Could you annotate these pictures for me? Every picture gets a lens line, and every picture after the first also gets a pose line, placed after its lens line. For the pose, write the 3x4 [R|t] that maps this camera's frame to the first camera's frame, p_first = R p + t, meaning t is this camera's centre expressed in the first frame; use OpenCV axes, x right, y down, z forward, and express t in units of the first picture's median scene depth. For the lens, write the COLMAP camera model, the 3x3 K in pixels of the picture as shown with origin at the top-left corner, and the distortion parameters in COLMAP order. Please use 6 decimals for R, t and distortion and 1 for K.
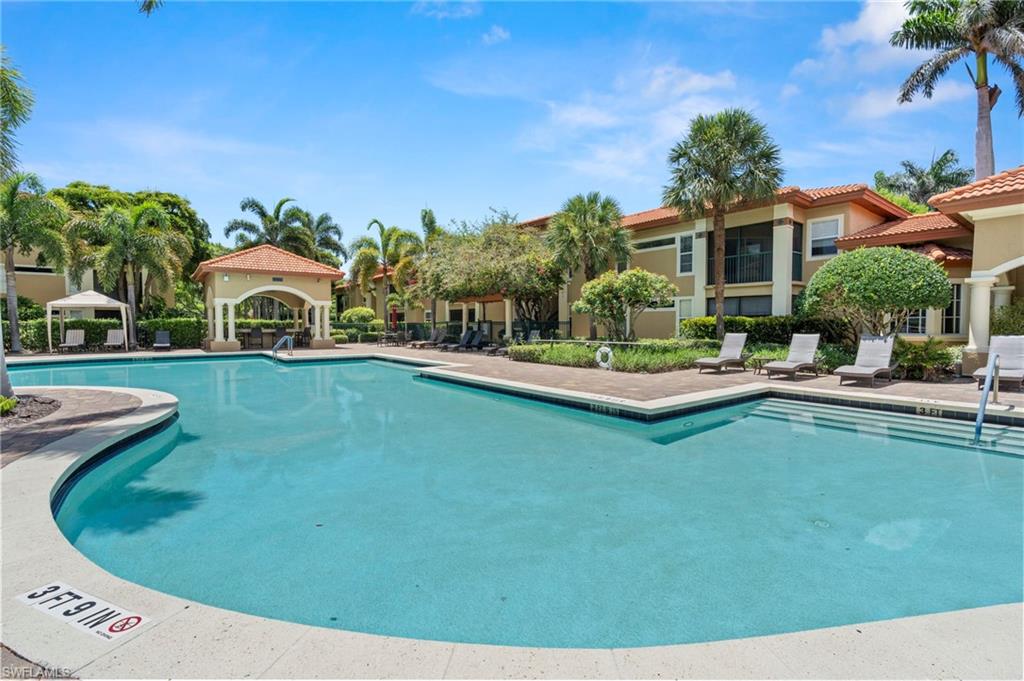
lens RADIAL K [[456.0, 0, 512.0], [0, 456.0, 340.5], [0, 0, 1]] dist [-0.002415, 0.000075]
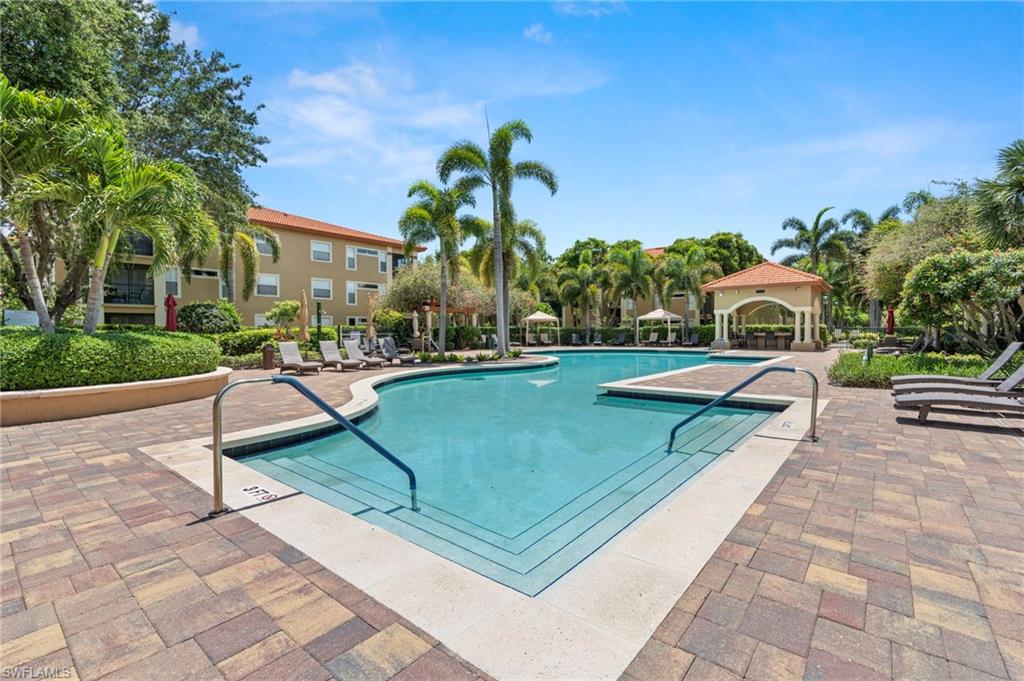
lens RADIAL K [[456.0, 0, 512.0], [0, 456.0, 340.5], [0, 0, 1]] dist [-0.002415, 0.000075]
pose [[0.237475, 0.023117, -0.971119, 0.525452], [-0.029242, 0.999434, 0.016640, -0.006562], [0.970953, 0.024446, 0.238017, 0.092113]]
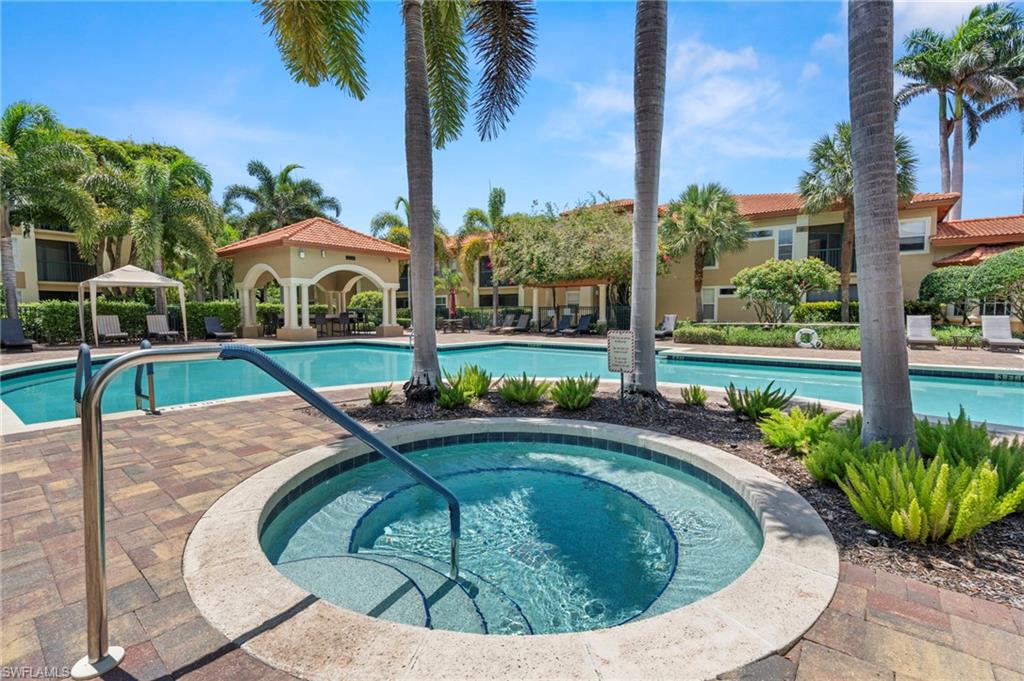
lens RADIAL K [[478.5, 0, 512.0], [0, 478.5, 340.5], [0, 0, 1]] dist [0.002140, 0.000440]
pose [[0.968328, -0.014771, 0.249246, -0.472805], [0.008553, 0.999625, 0.026008, 0.004150], [-0.249537, -0.023052, 0.968091, 0.028868]]
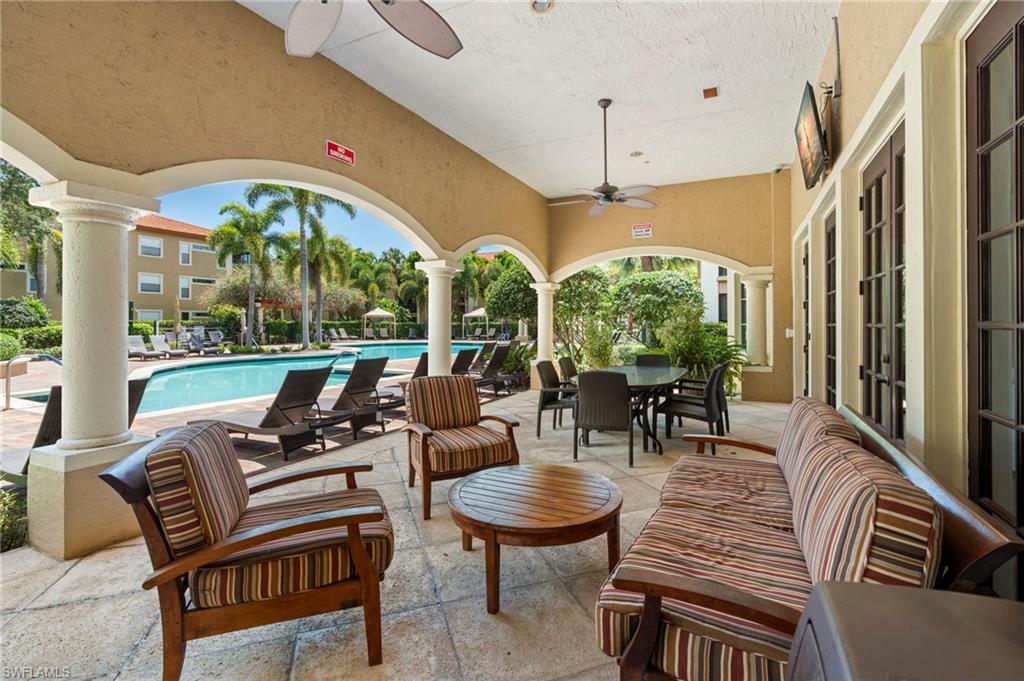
lens RADIAL K [[466.0, 0, 514.6], [0, 466.0, 318.8], [0, 0, 1]] dist [0.000475, 0.000381]
pose [[0.455969, -0.004249, -0.889985, 0.861353], [-0.034813, 0.999138, -0.022606, -0.021919], [0.889314, 0.041290, 0.455428, 0.216497]]
